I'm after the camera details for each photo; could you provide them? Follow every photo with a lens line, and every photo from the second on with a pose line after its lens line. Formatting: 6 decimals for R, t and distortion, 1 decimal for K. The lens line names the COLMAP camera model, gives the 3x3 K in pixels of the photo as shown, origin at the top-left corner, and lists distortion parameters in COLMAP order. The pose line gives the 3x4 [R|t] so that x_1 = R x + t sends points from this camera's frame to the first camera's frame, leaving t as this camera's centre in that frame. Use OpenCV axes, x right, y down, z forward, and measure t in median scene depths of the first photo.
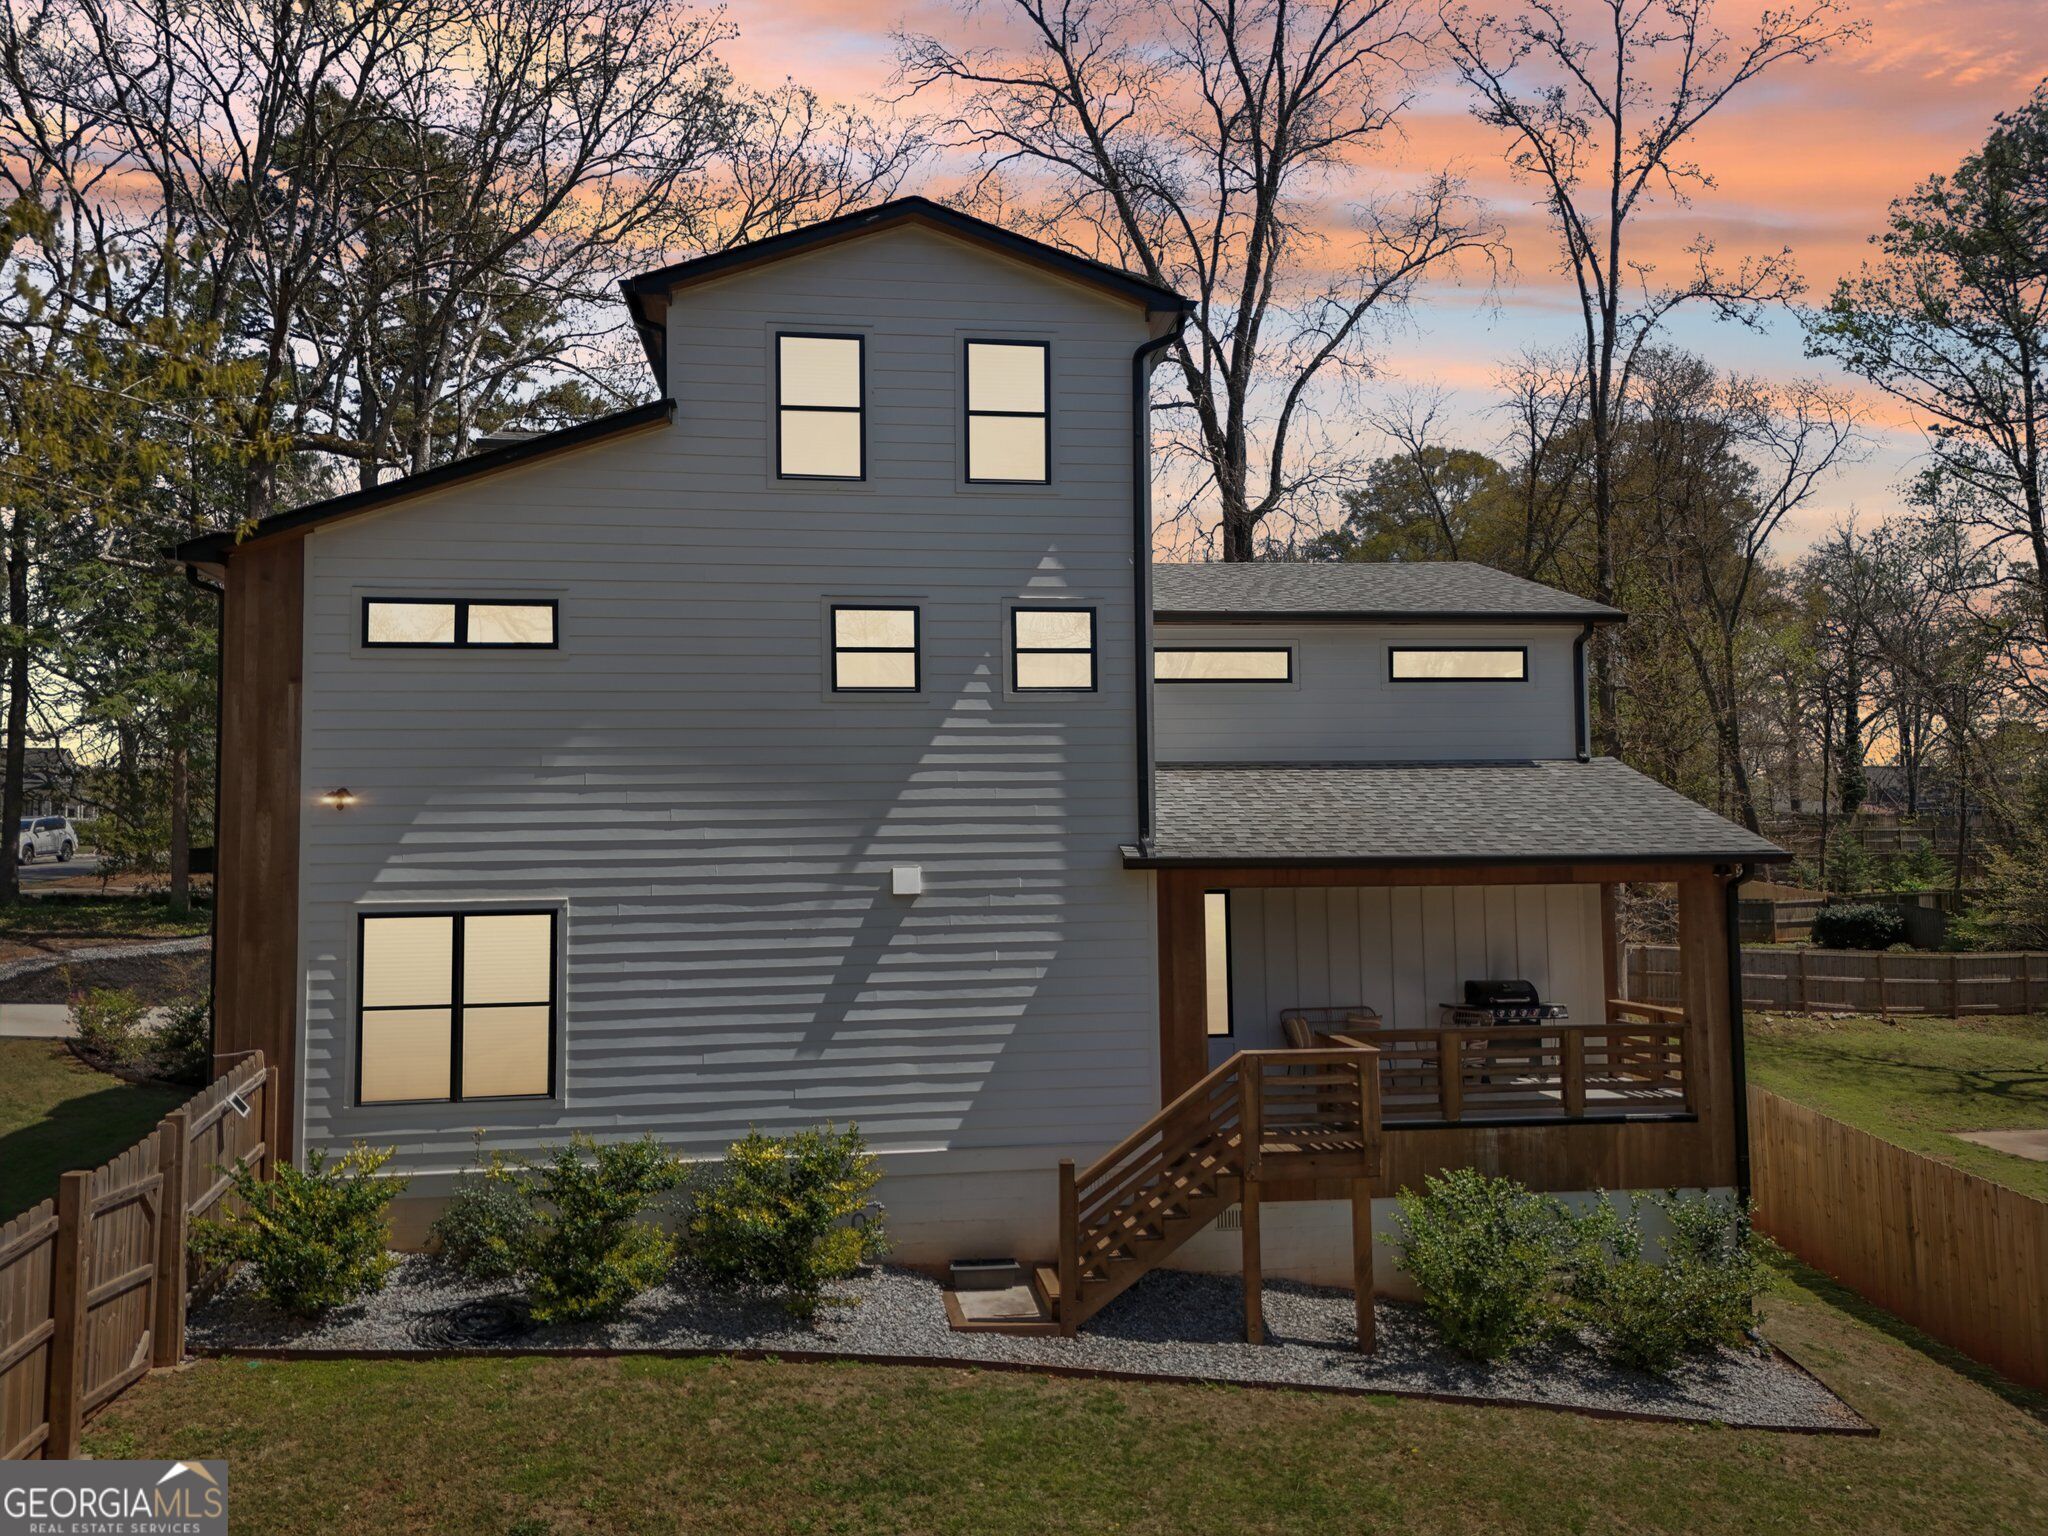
lens RADIAL K [[1504.3, 0, 1024.0], [0, 1504.3, 768.0], [0, 0, 1]] dist [0.043687, -0.028496]
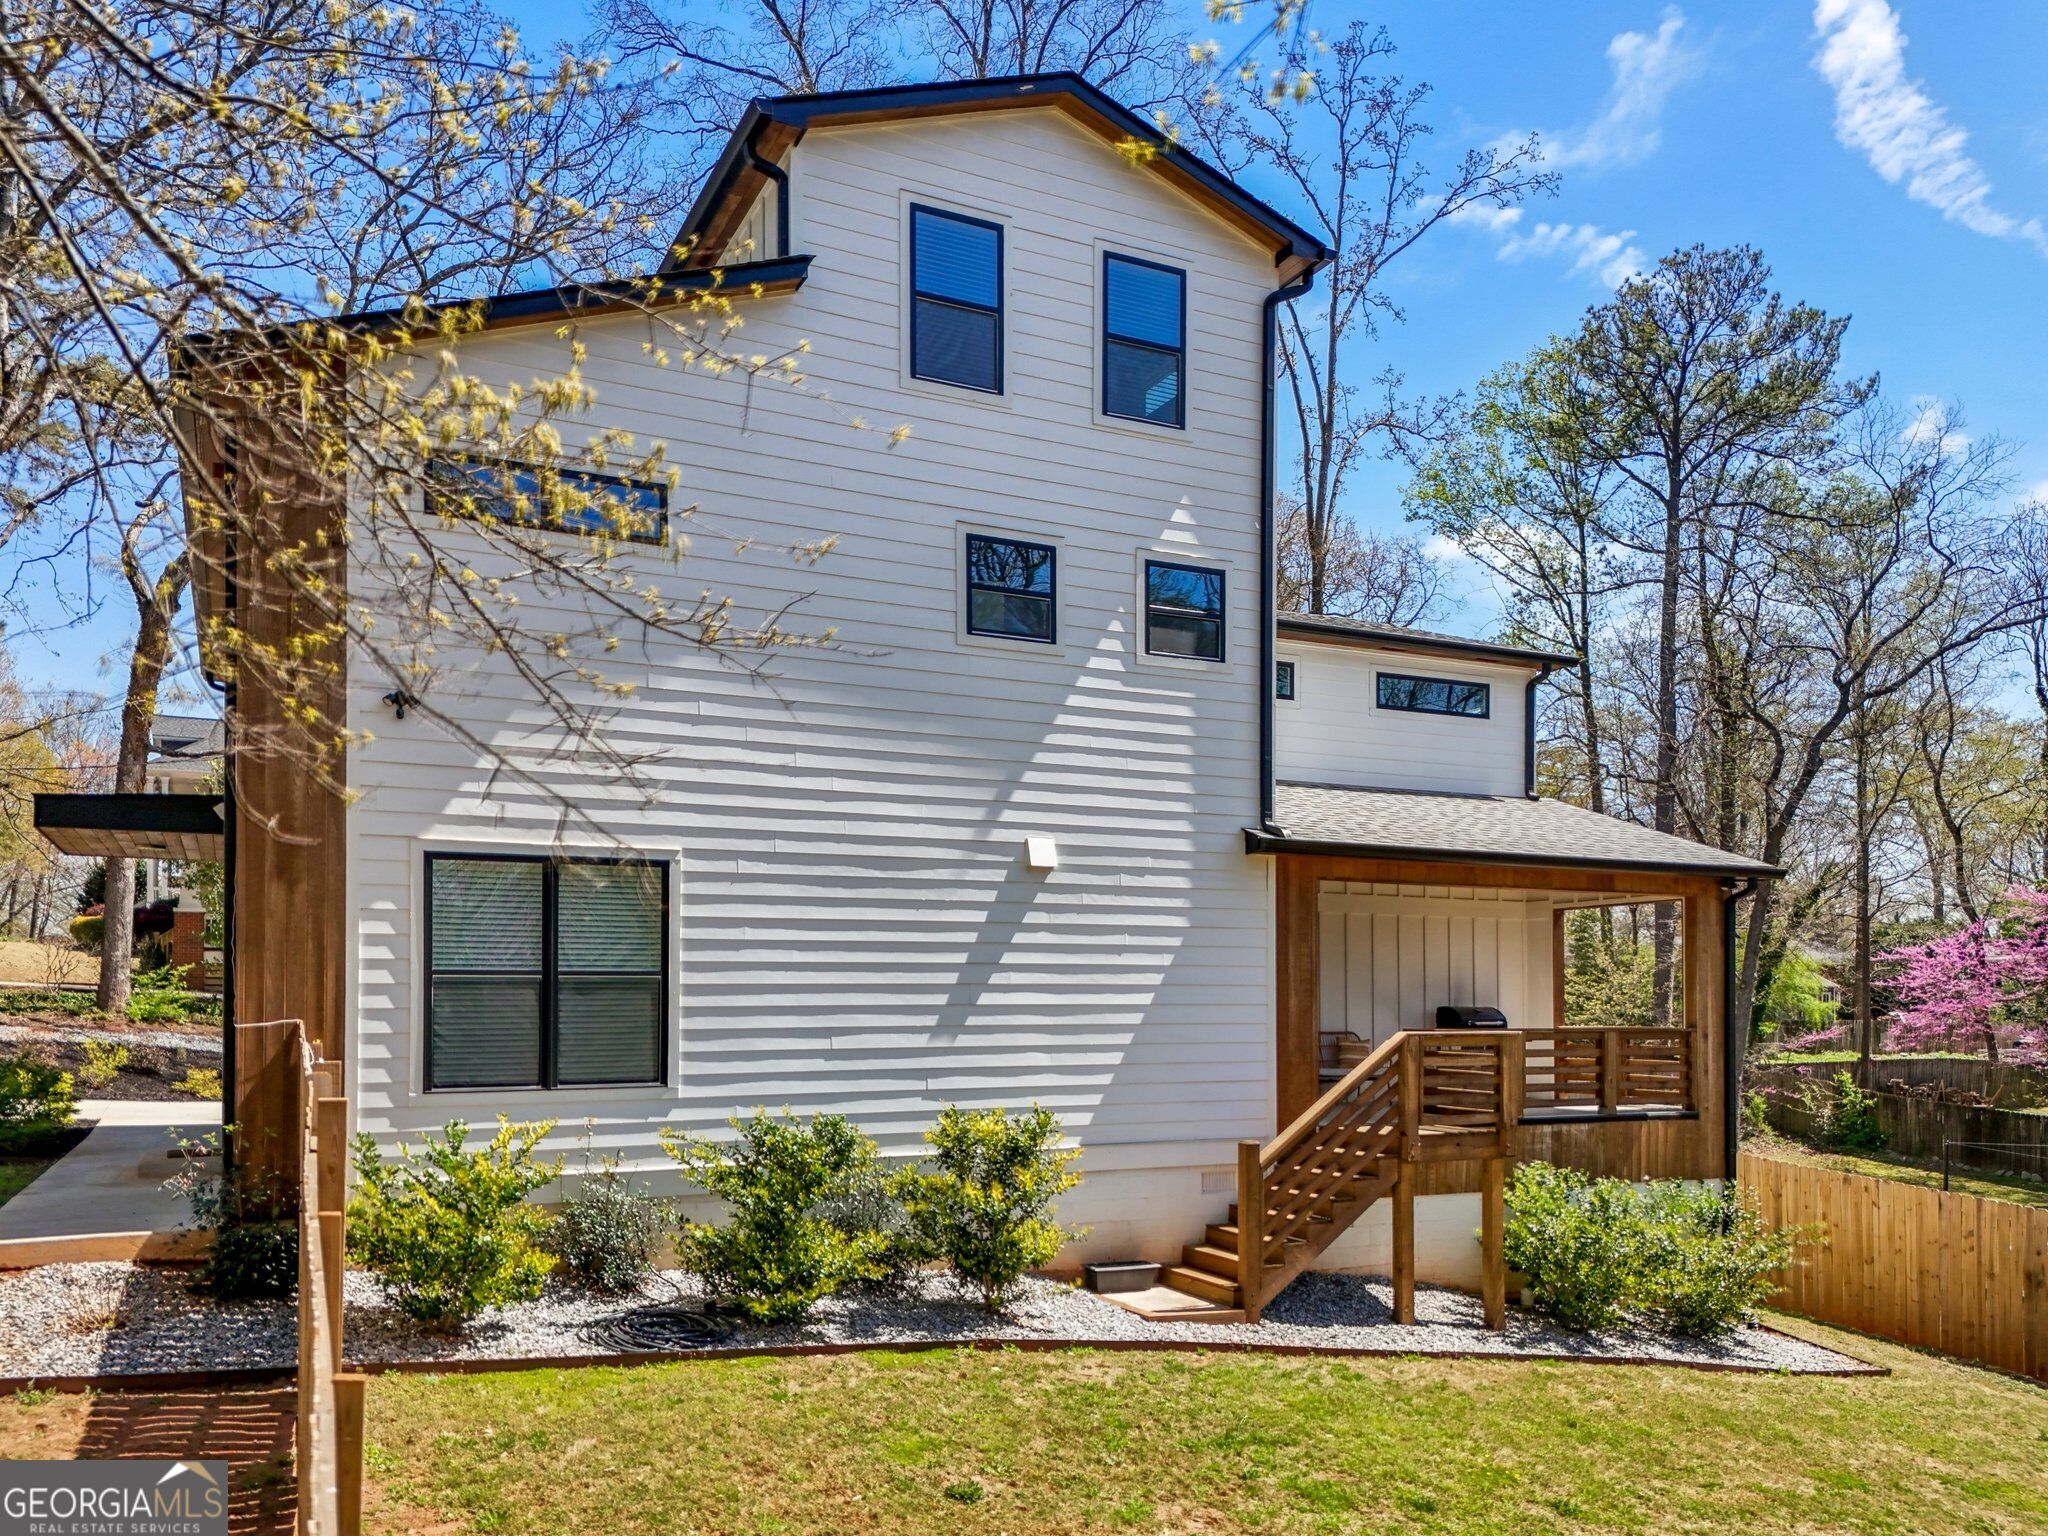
lens RADIAL K [[1566.2, 0, 1022.8], [0, 1566.2, 1000.8], [0, 0, 1]] dist [0.040488, -0.004467]
pose [[0.946507, 0.013291, 0.322410, -0.401588], [-0.028821, 0.998640, 0.043443, 0.126922], [-0.321394, -0.050411, 0.945603, 0.115890]]
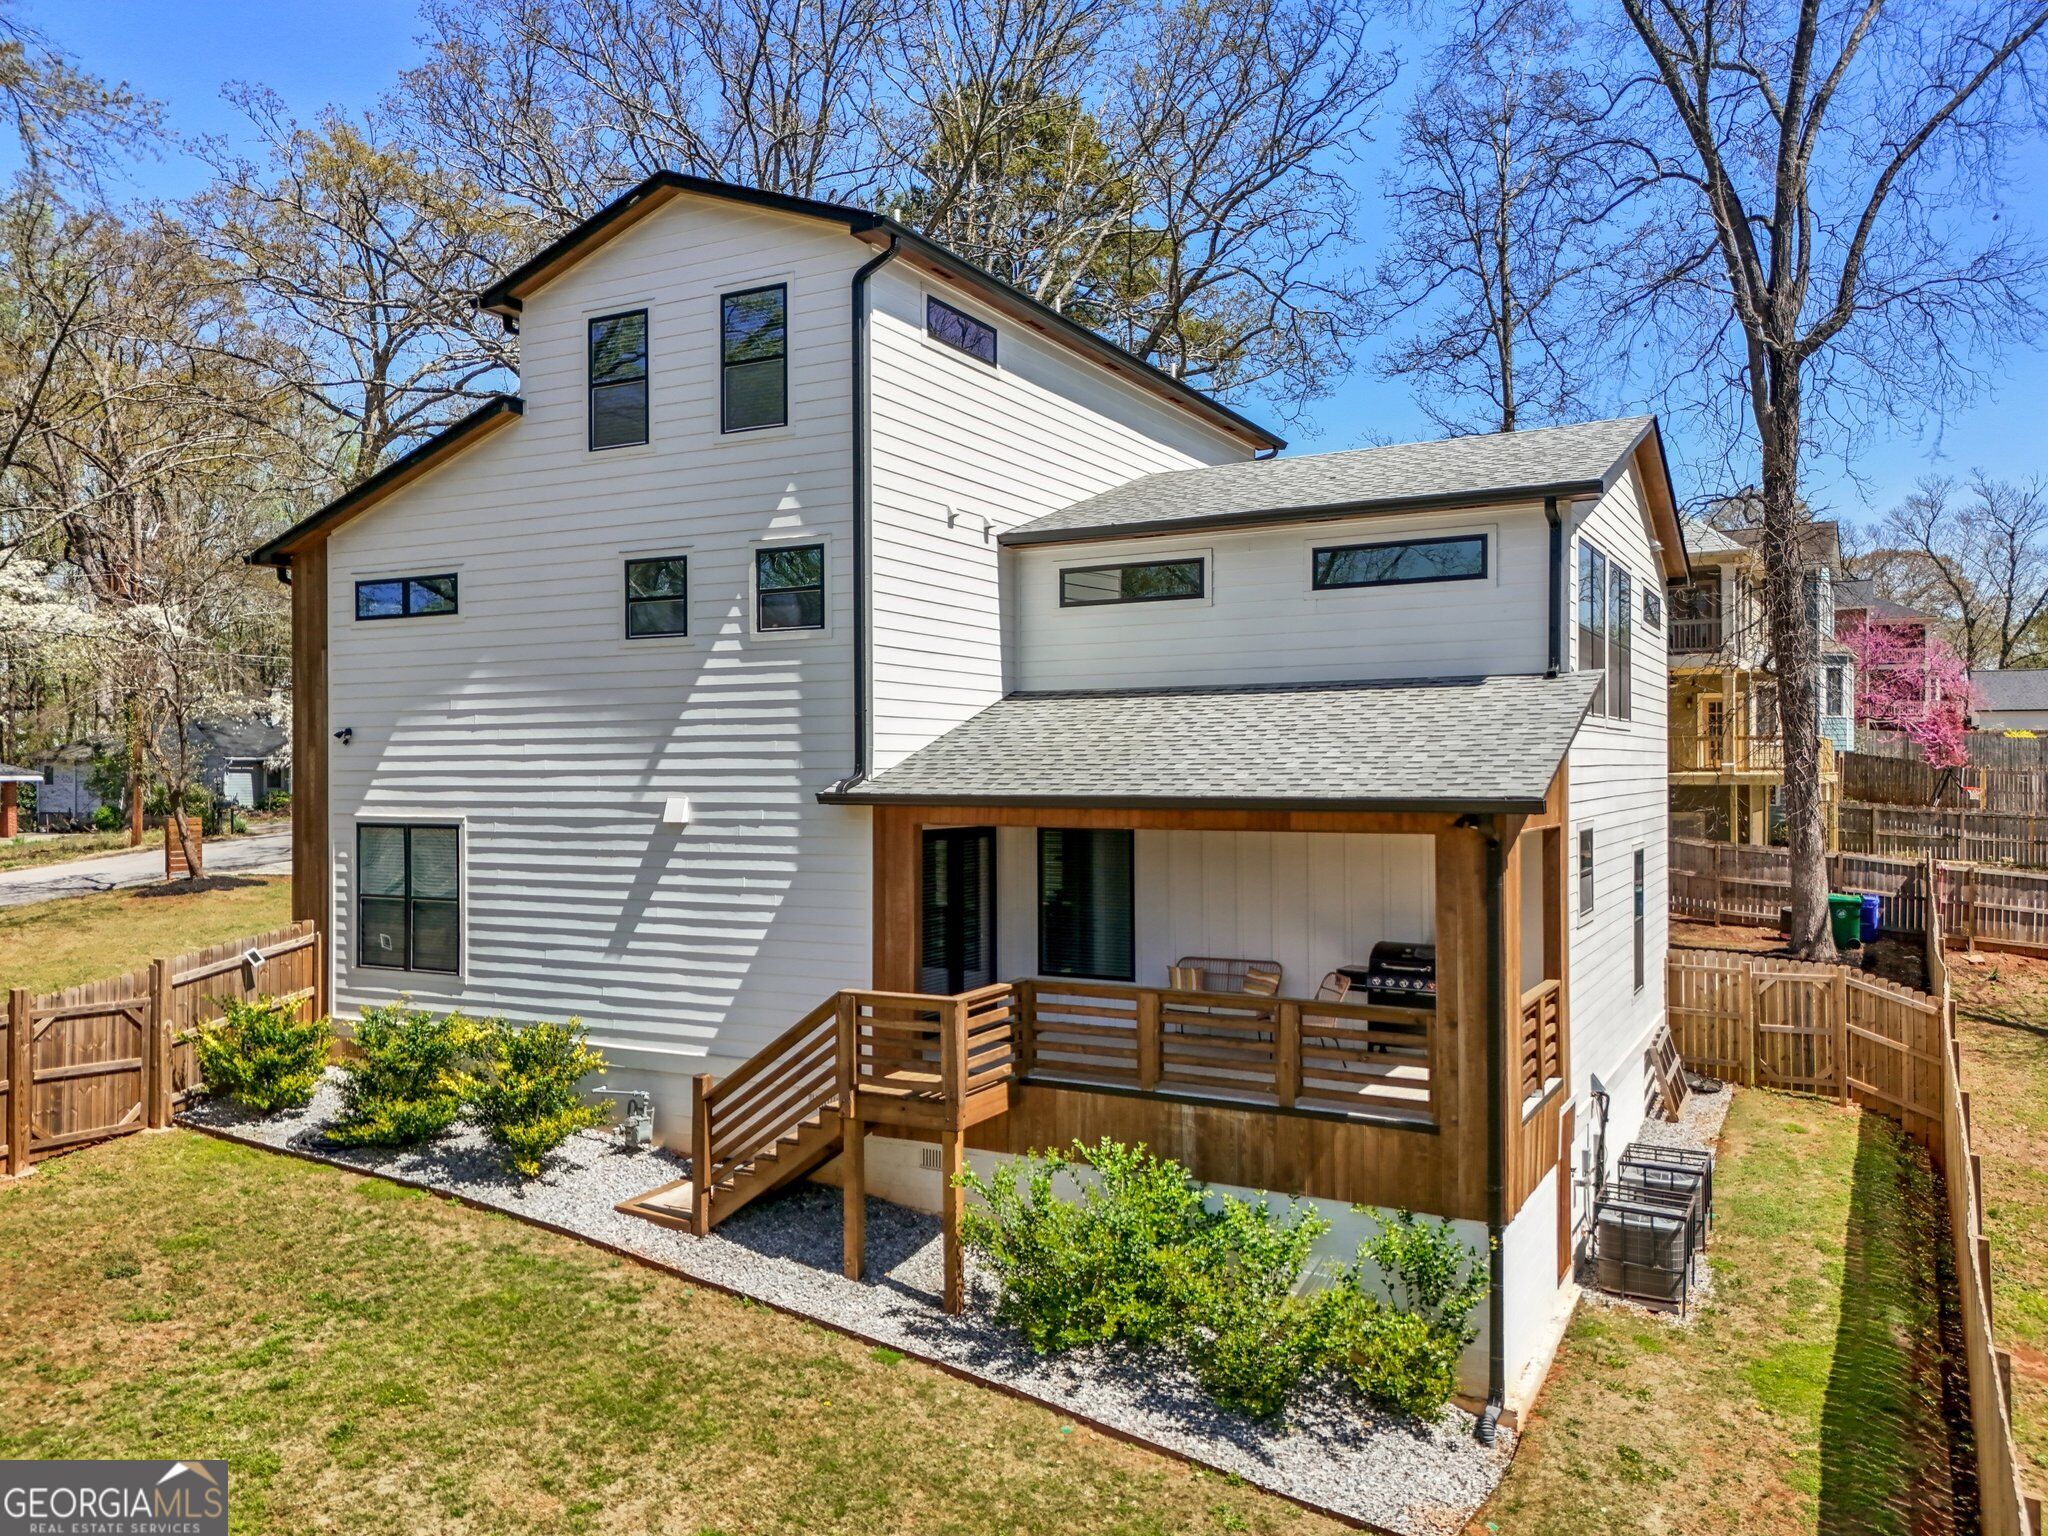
lens RADIAL K [[1521.2, 0, 1045.7], [0, 1521.2, 786.2], [0, 0, 1]] dist [0.025405, -0.000106]
pose [[0.814614, 0.018228, -0.579717, 0.806783], [0.025378, 0.997429, 0.067023, -0.010088], [0.579448, -0.069310, 0.812057, 0.263860]]
